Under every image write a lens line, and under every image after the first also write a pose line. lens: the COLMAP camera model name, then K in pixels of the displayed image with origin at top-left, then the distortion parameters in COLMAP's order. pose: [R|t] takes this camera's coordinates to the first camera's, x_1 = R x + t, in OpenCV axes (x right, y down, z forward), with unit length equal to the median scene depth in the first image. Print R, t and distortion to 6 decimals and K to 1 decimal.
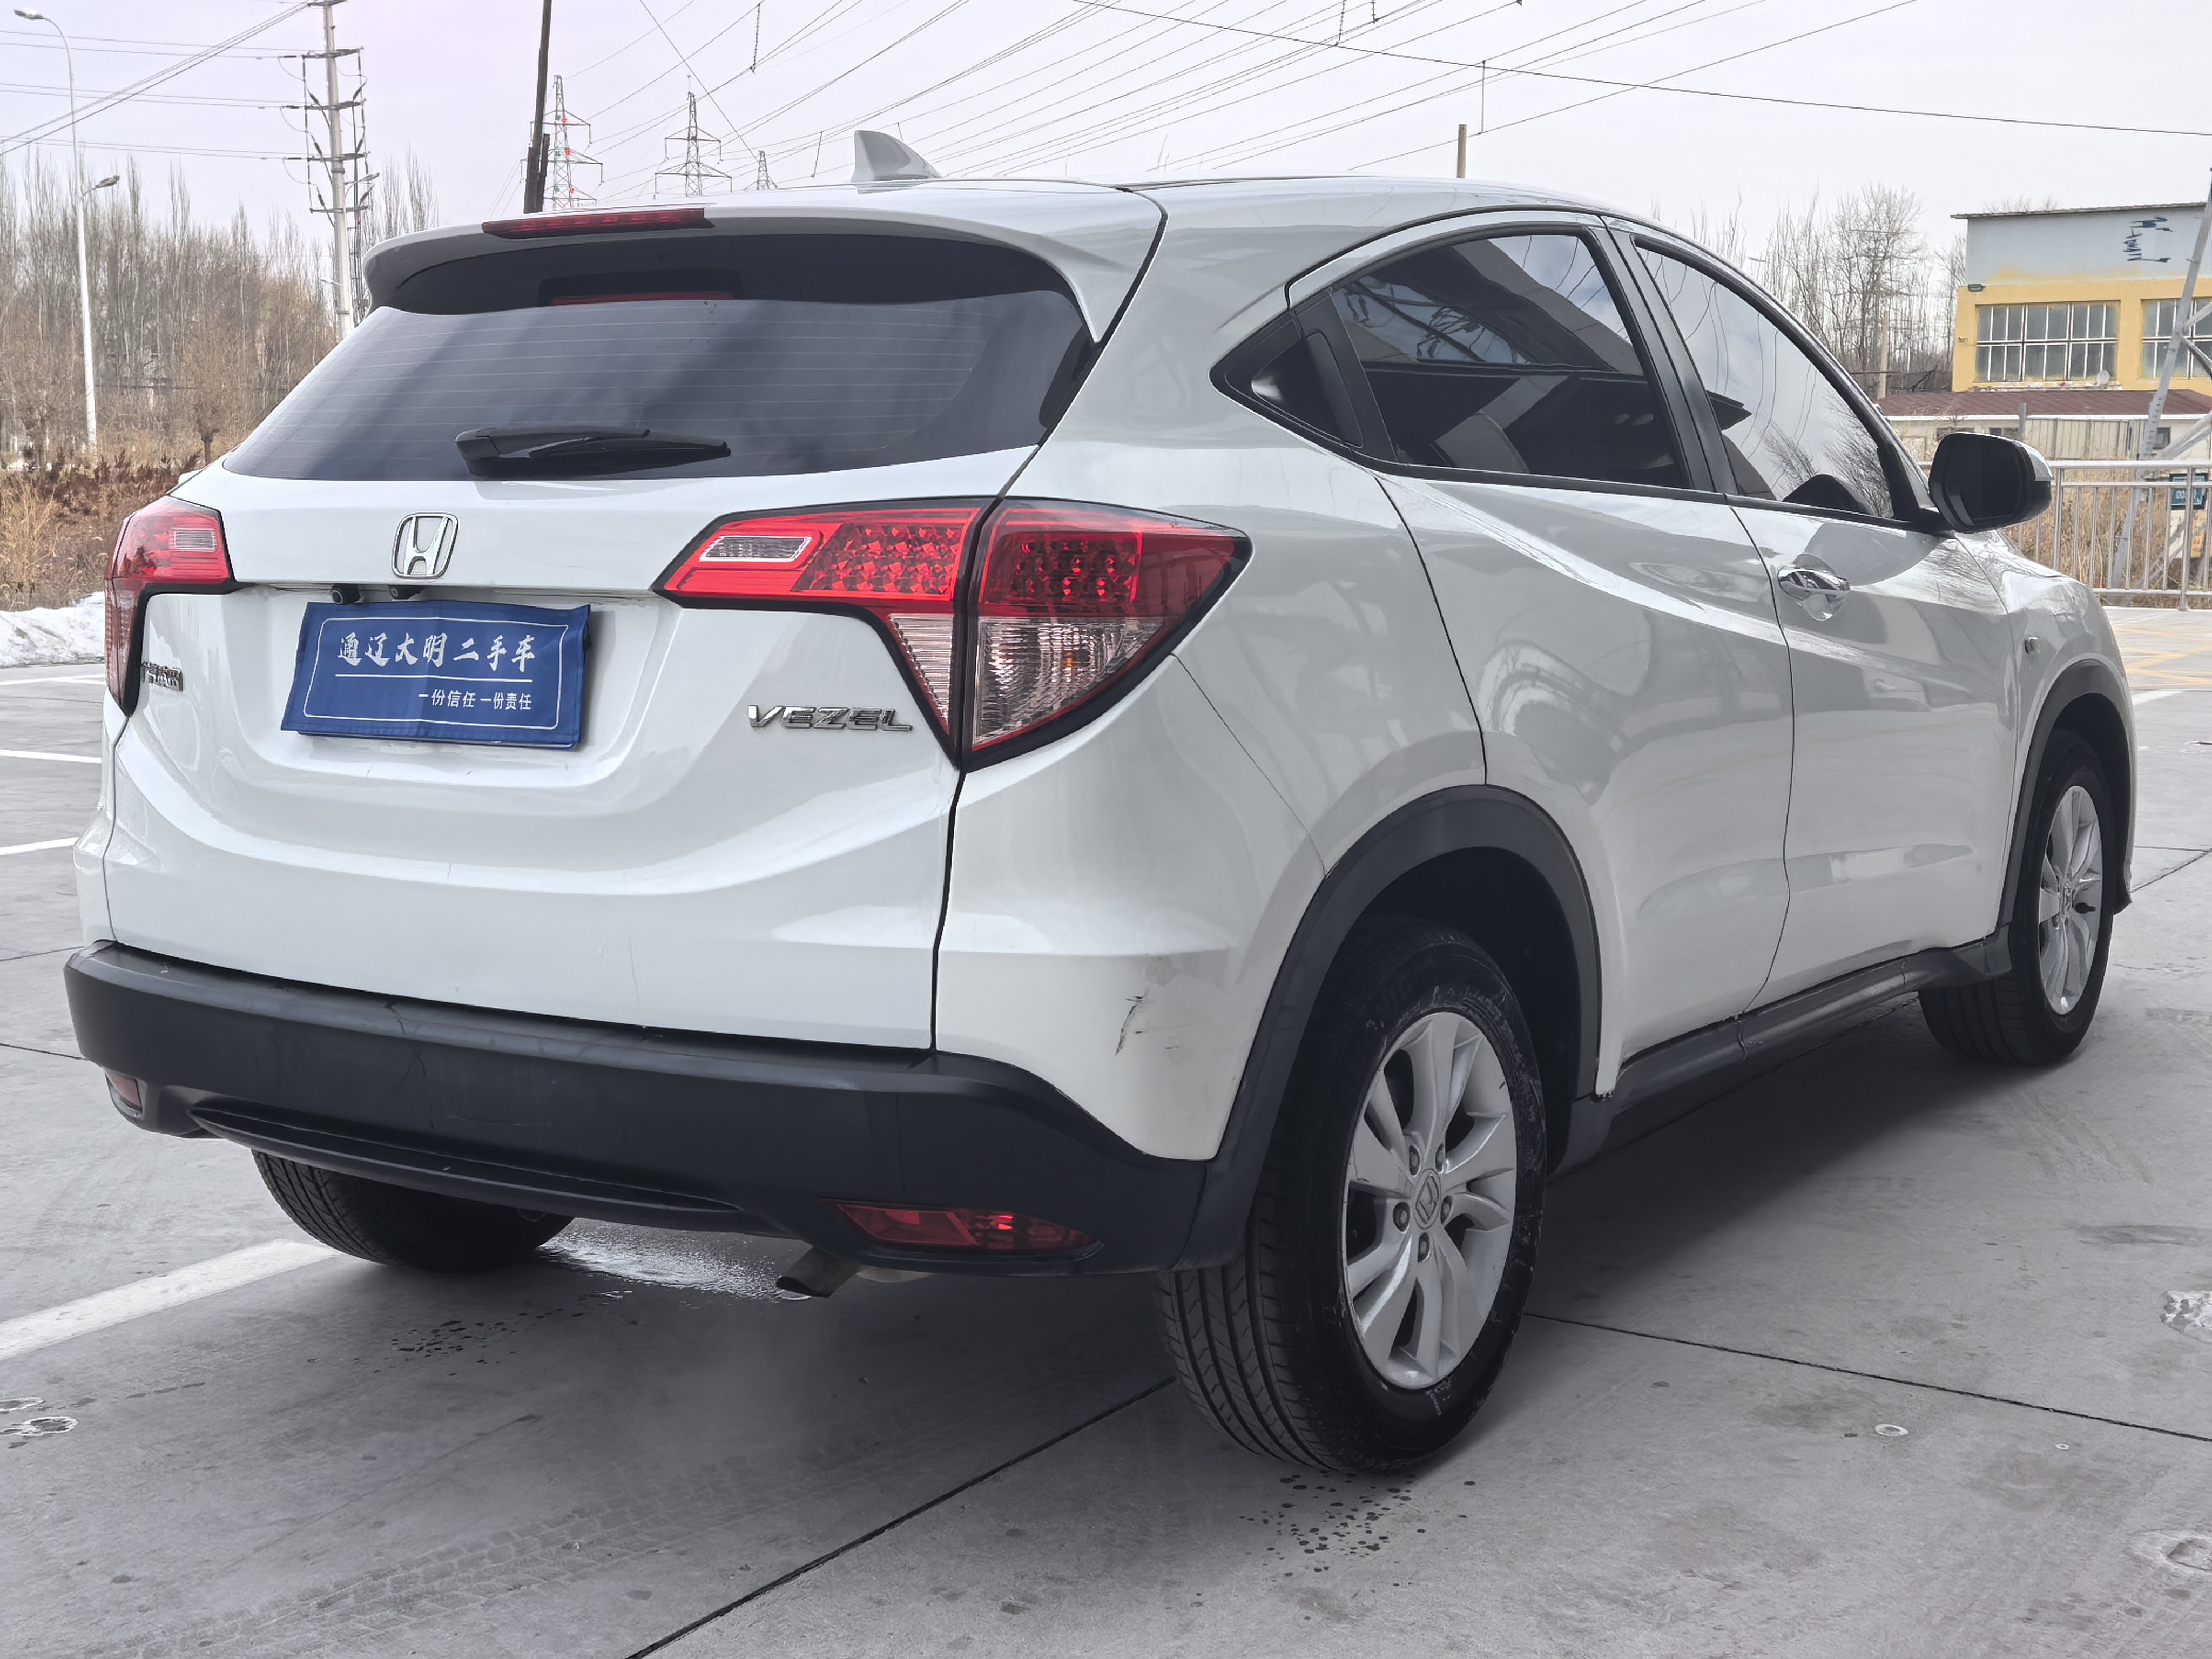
lens RADIAL K [[2818.8, 0, 1106.0], [0, 2818.8, 829.5], [0, 0, 1]] dist [0.077210, -0.039278]
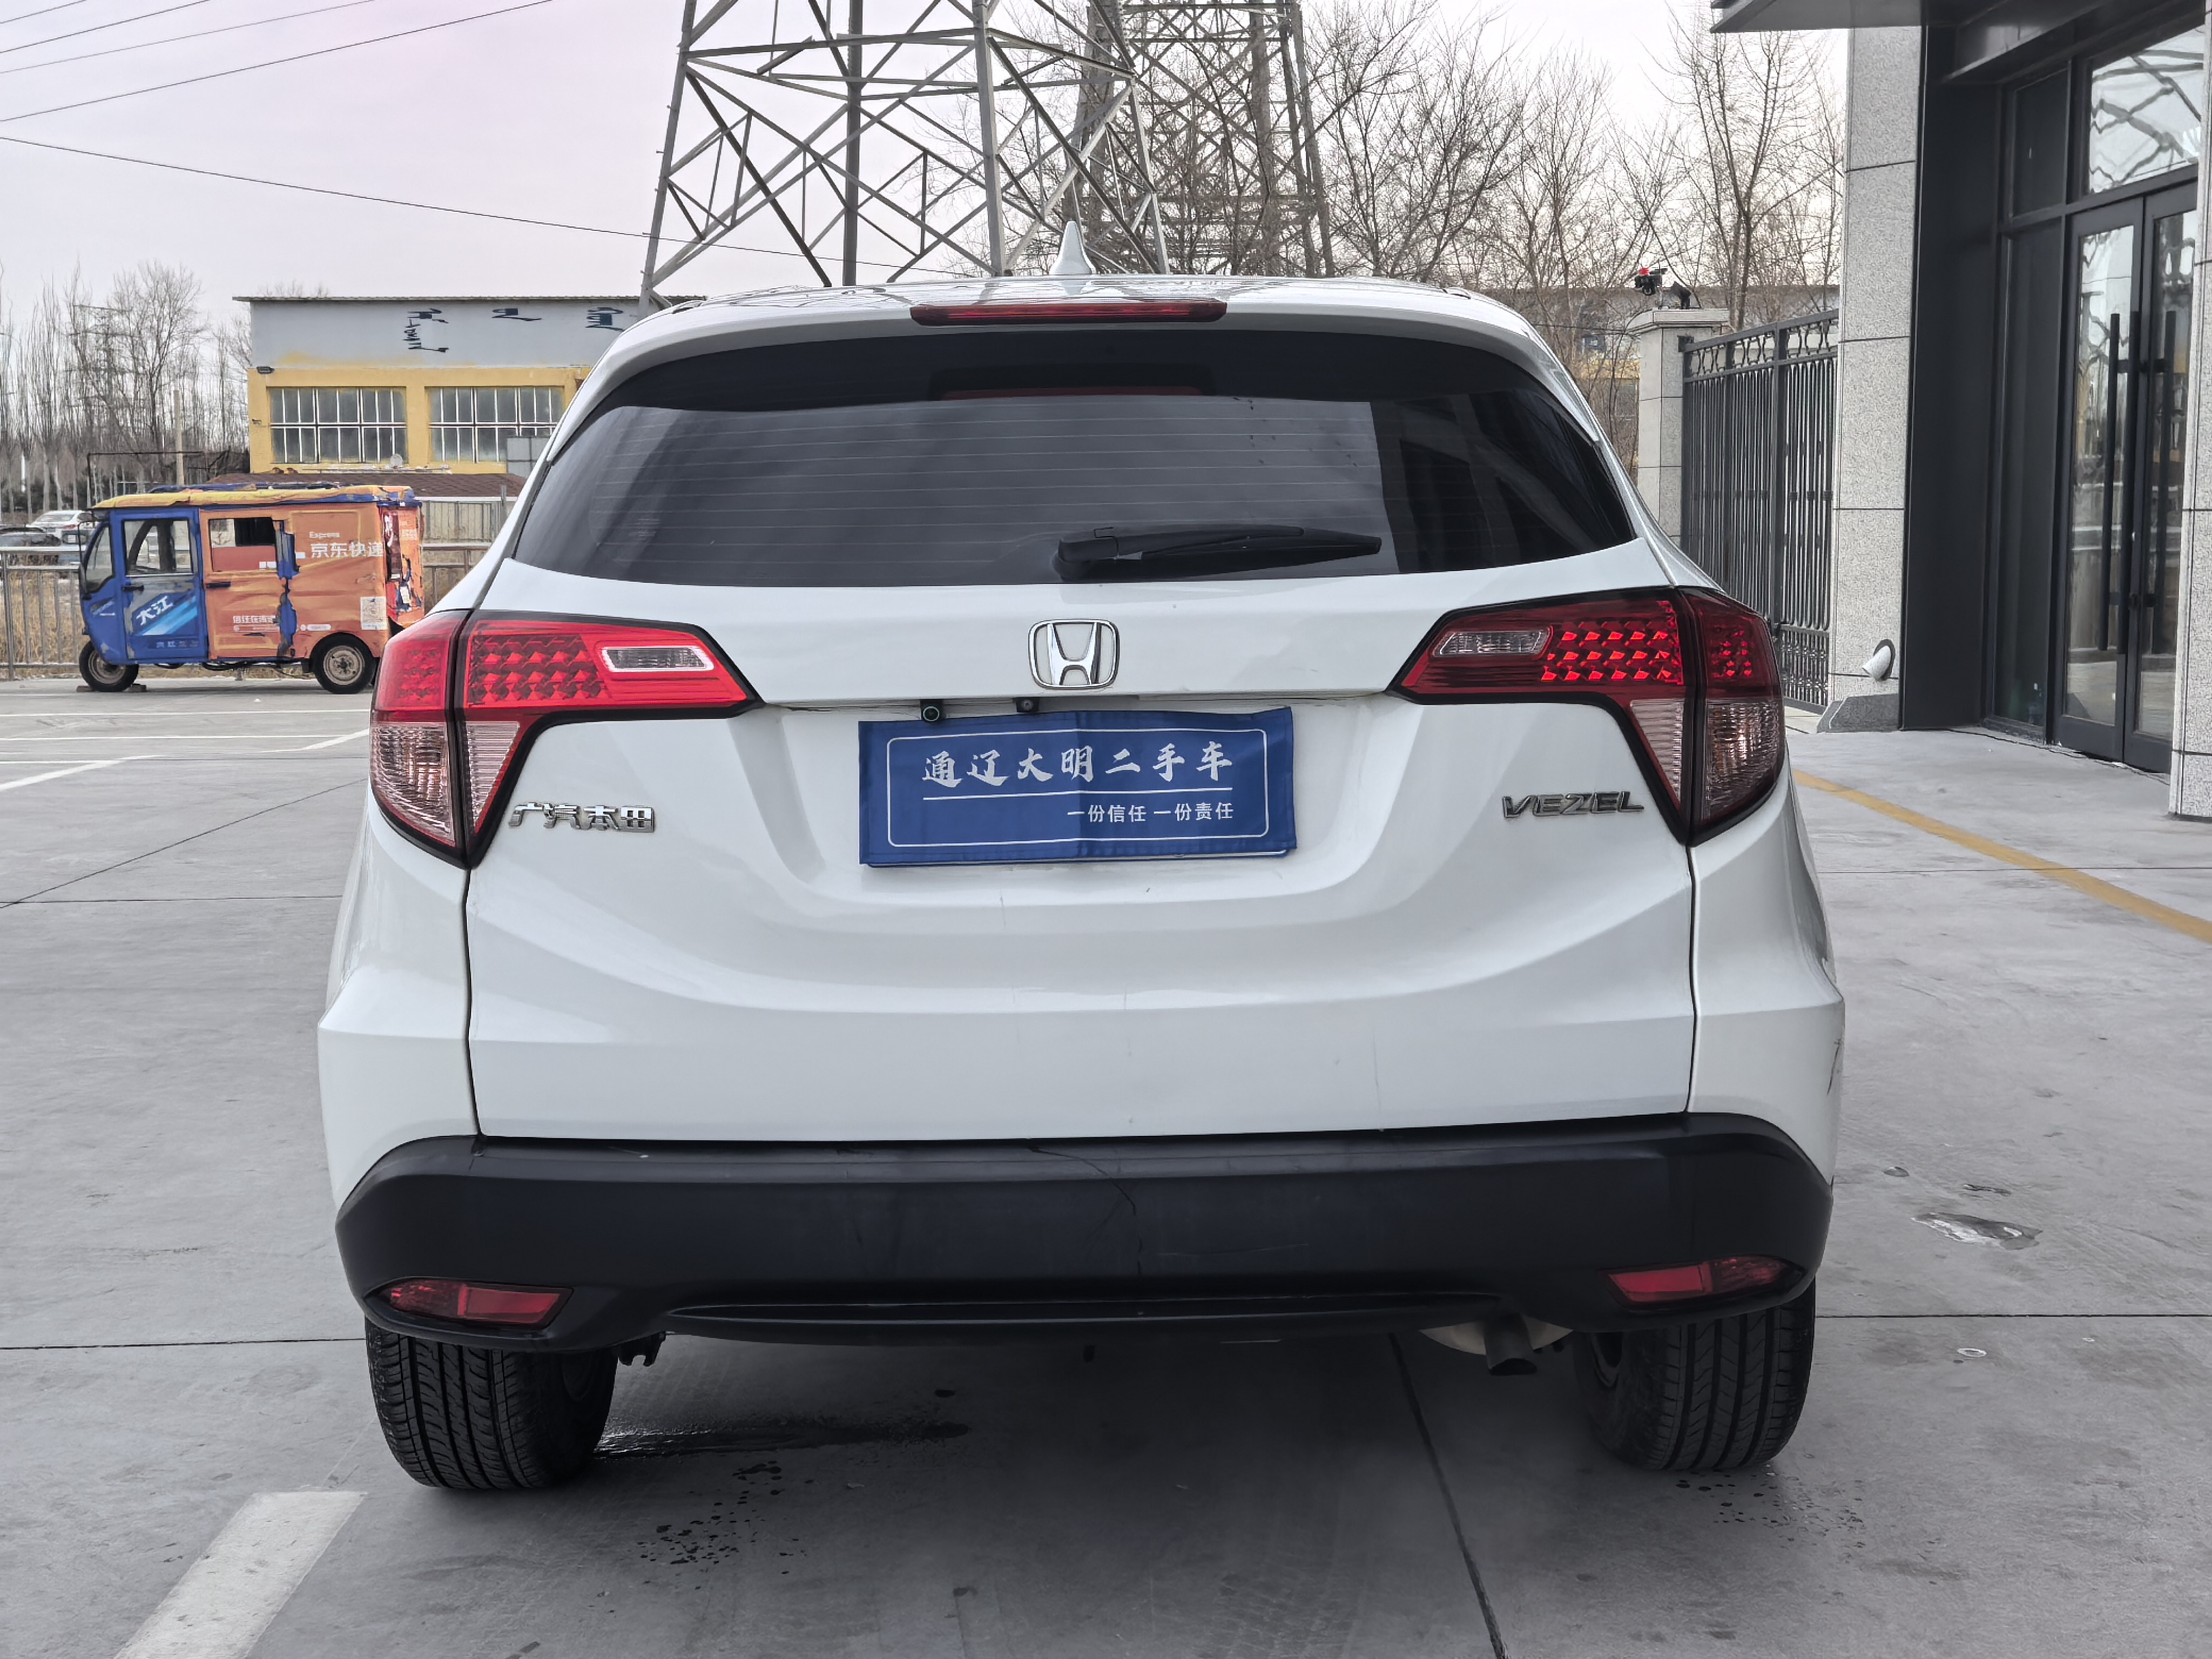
lens RADIAL K [[2818.8, 0, 1106.0], [0, 2818.8, 829.5], [0, 0, 1]] dist [0.077210, -0.039278]
pose [[0.828299, -0.068339, 0.556103, -0.752251], [0.083668, 0.996491, -0.002164, -0.039012], [-0.554004, 0.048321, 0.831110, 0.219450]]
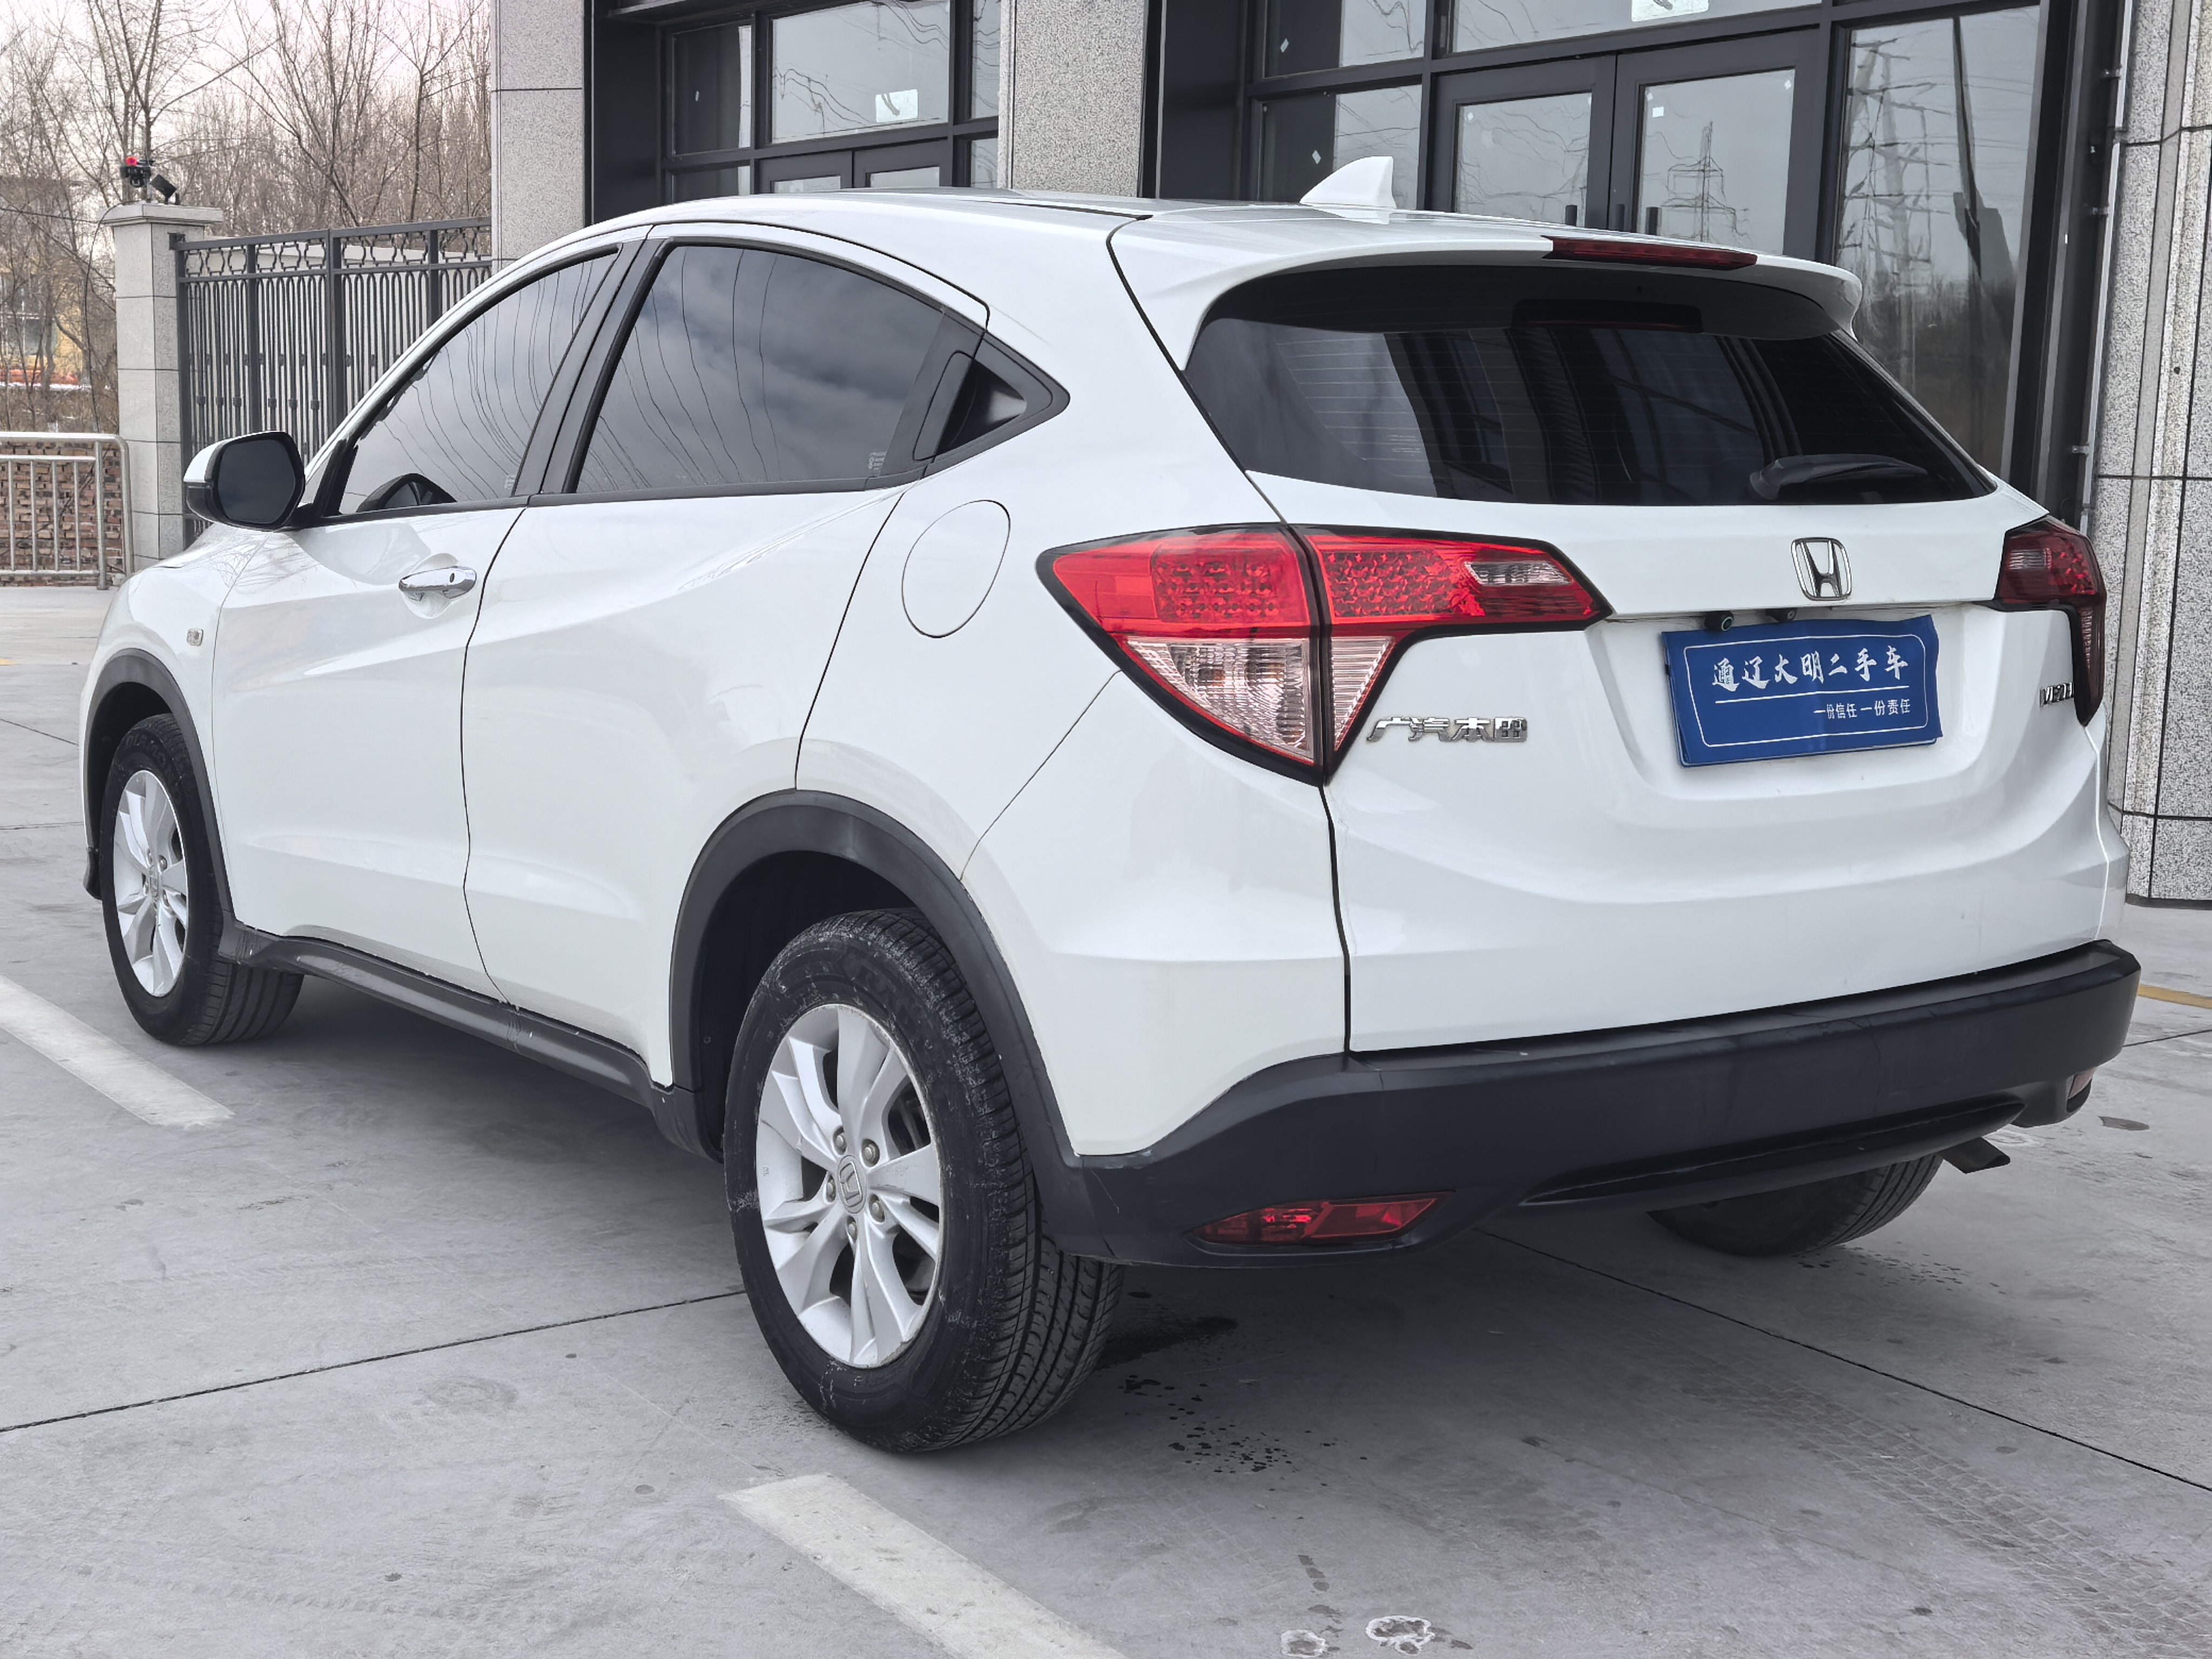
lens RADIAL K [[2818.8, 0, 1106.0], [0, 2818.8, 829.5], [0, 0, 1]] dist [0.077210, -0.039278]
pose [[0.349357, -0.118017, 0.929528, -1.313822], [0.102361, 0.990906, 0.087338, -0.122657], [-0.931382, 0.064636, 0.358261, 0.873538]]
